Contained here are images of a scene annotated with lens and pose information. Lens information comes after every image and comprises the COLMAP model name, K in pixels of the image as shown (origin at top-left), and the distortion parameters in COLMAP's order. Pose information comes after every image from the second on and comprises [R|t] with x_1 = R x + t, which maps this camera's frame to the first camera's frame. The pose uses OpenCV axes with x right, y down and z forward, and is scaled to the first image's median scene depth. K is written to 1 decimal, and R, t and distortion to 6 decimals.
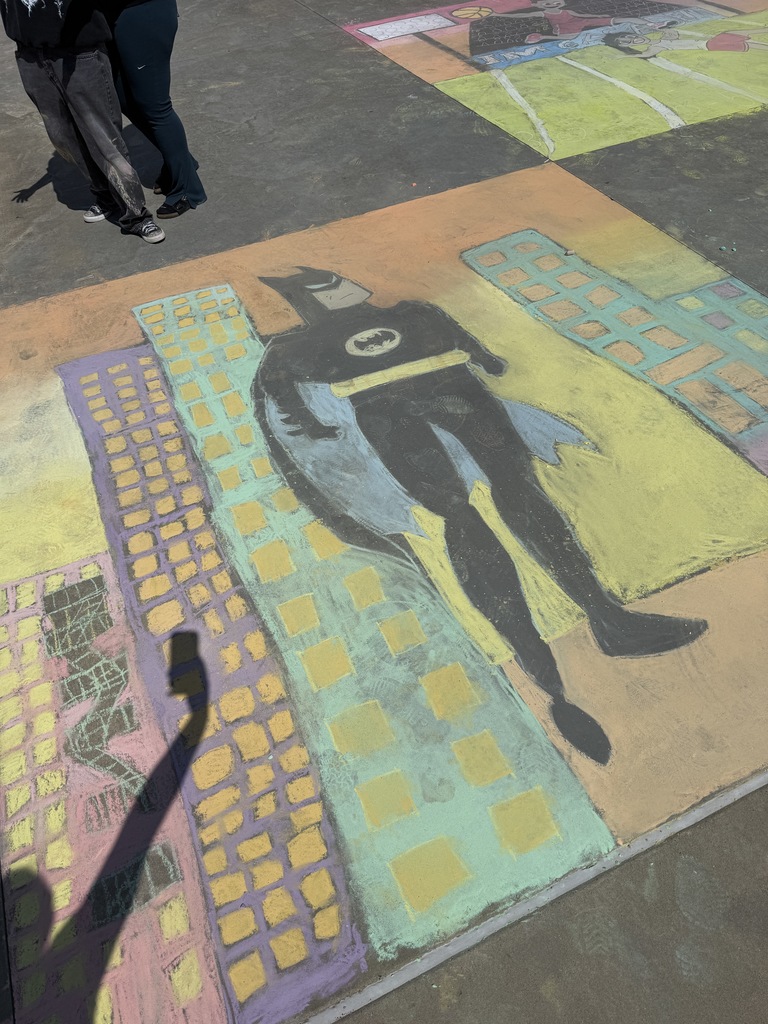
lens RADIAL K [[718.7, 0, 384.0], [0, 718.7, 512.0], [0, 0, 1]] dist [0.162029, -0.302494]
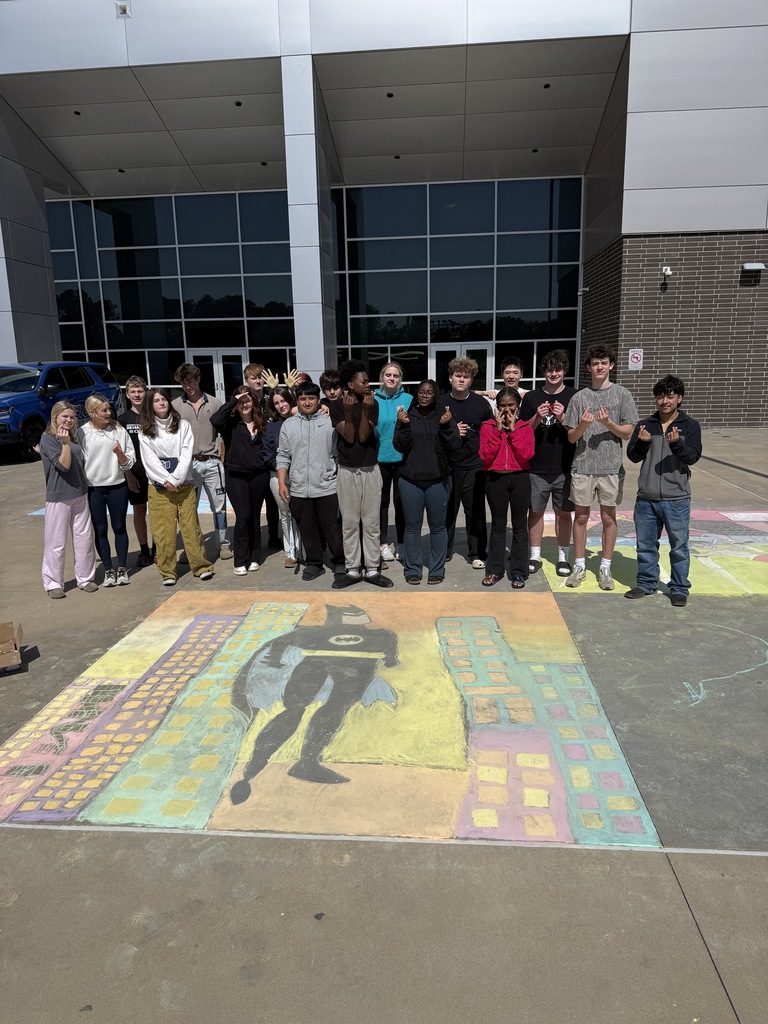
lens RADIAL K [[718.7, 0, 384.0], [0, 718.7, 512.0], [0, 0, 1]] dist [0.162029, -0.302494]
pose [[0.869562, 0.140324, -0.473466, 0.964898], [-0.381663, 0.799374, -0.464041, 0.323257], [0.313361, 0.584217, 0.748662, -0.475969]]
